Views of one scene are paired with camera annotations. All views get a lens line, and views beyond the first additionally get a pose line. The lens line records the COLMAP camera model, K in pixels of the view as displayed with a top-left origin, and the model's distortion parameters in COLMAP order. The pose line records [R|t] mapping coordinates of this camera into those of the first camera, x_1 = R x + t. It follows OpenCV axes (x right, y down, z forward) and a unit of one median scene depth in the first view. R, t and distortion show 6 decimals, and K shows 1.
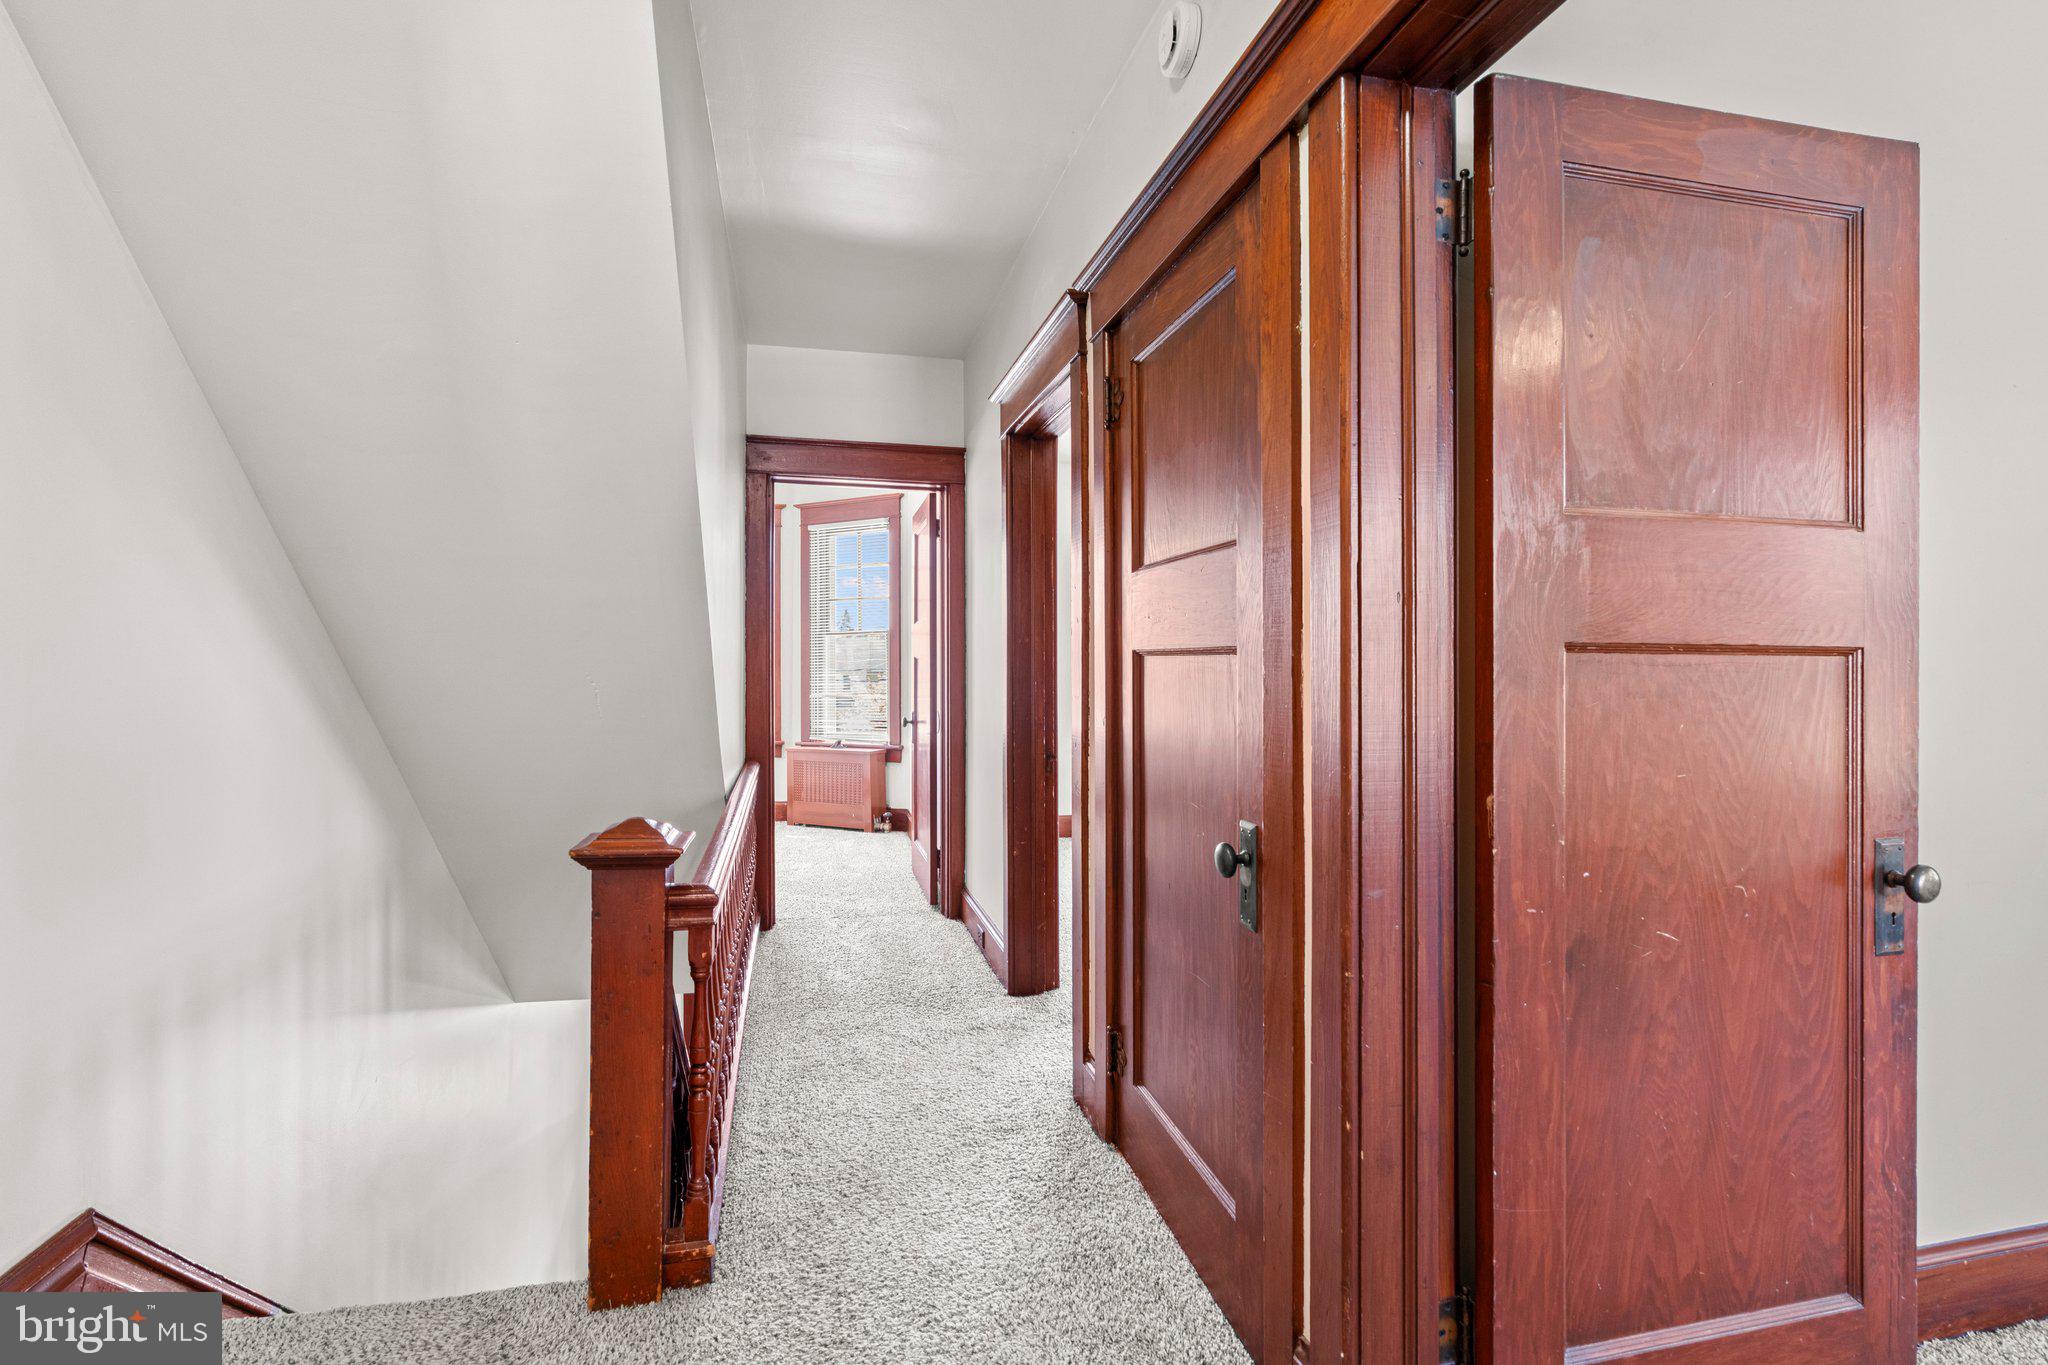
lens RADIAL K [[930.2, 0, 1021.3], [0, 930.2, 681.8], [0, 0, 1]] dist [0.001895, 0.000192]
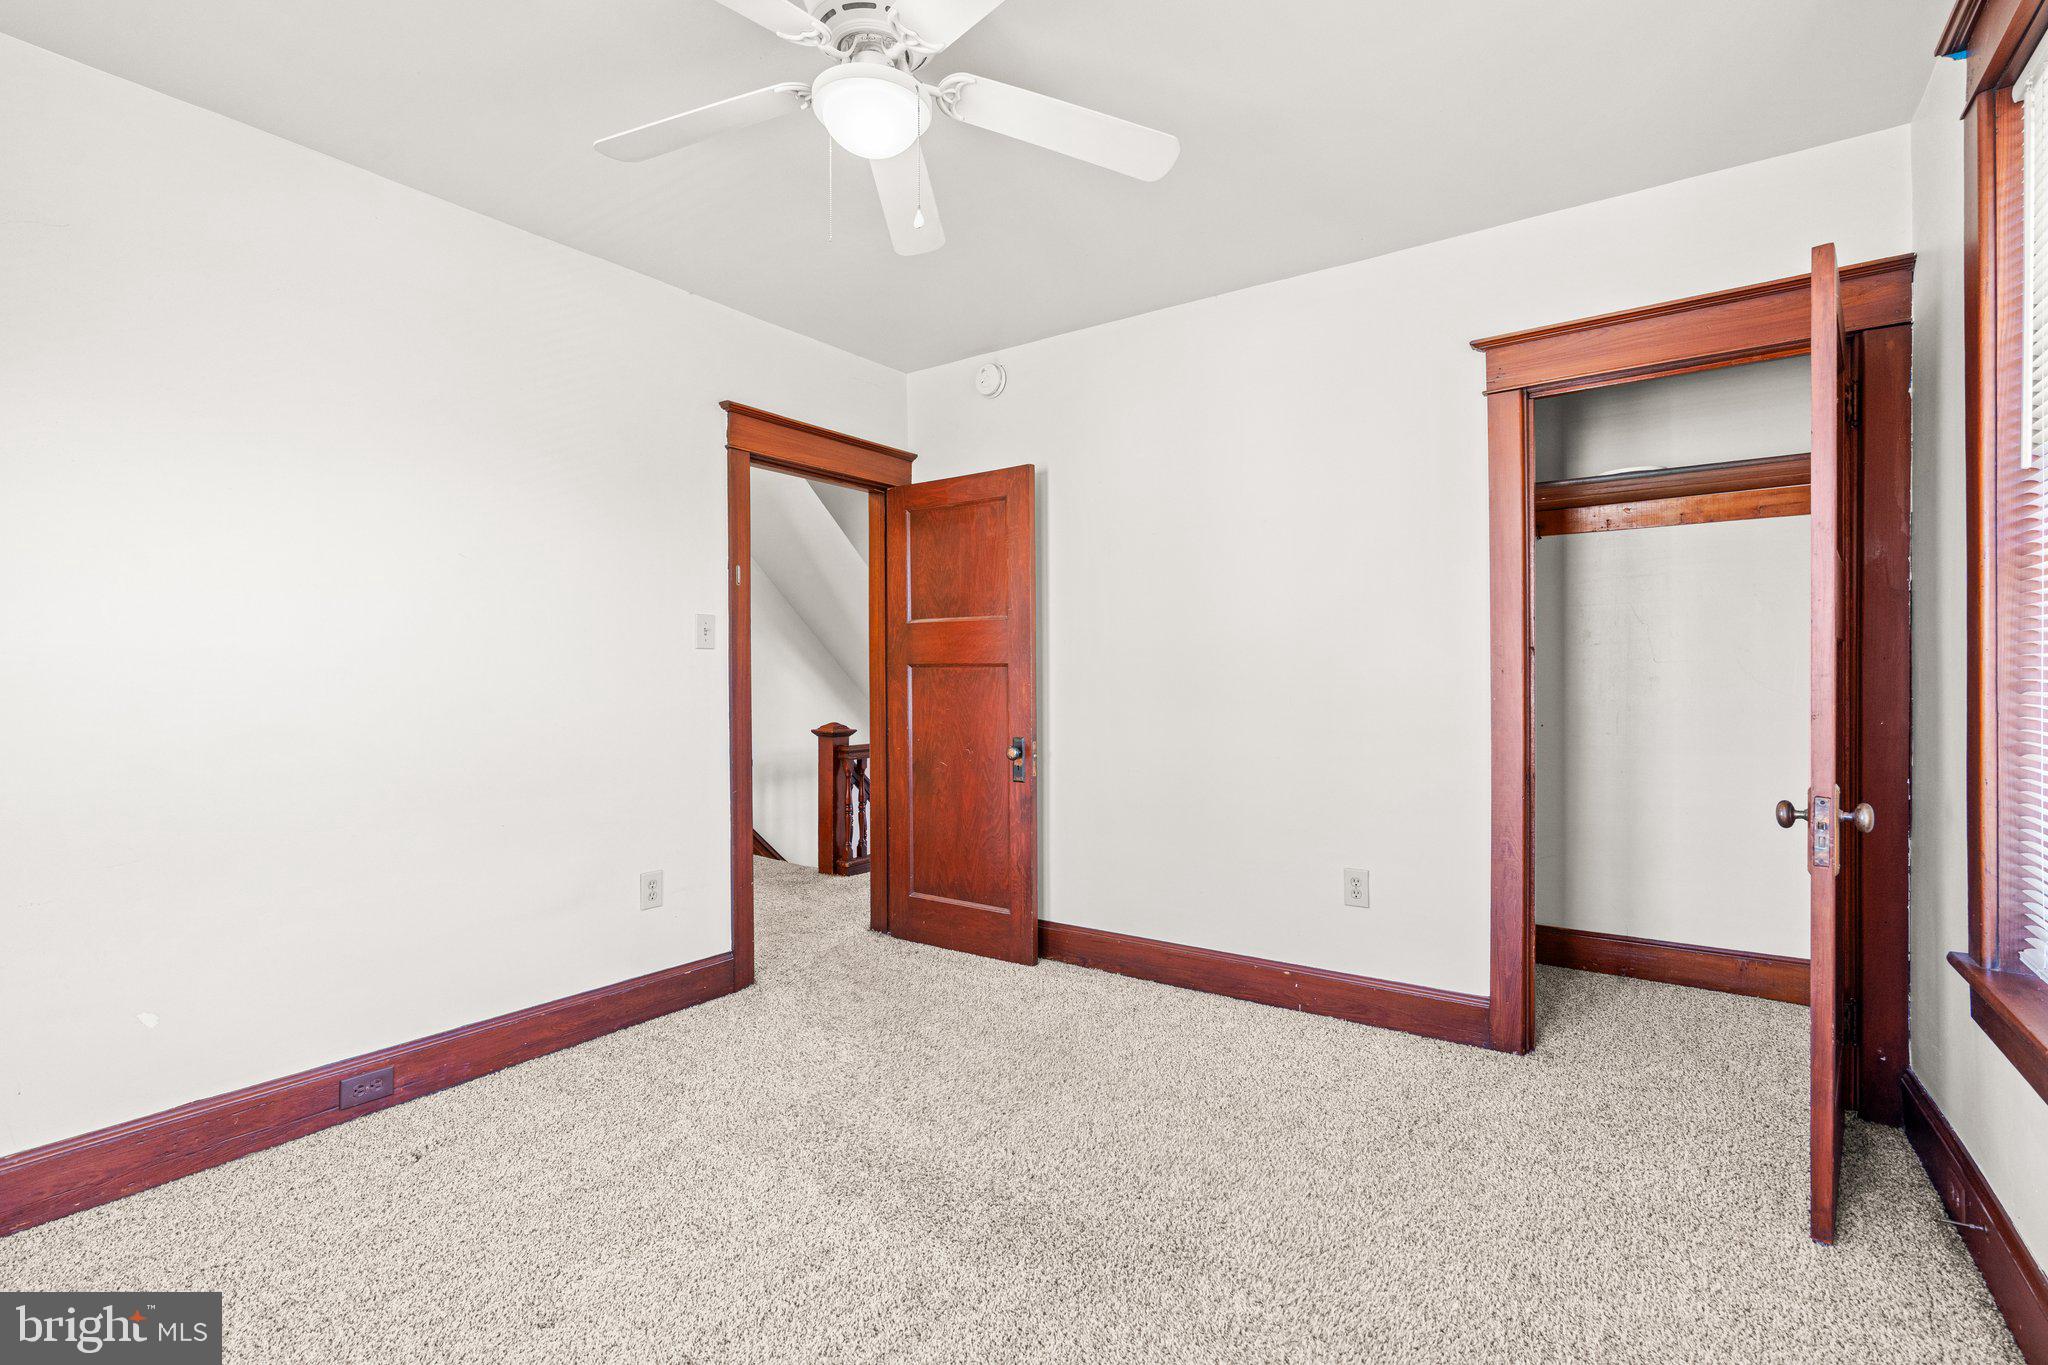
lens RADIAL K [[930.2, 0, 1025.1], [0, 930.2, 673.8], [0, 0, 1]] dist [0.001895, 0.000192]
pose [[0.660891, 0.004390, -0.750469, 2.984709], [0.002823, 0.999961, 0.008335, -0.031491], [0.750477, -0.007628, 0.660853, -0.716680]]
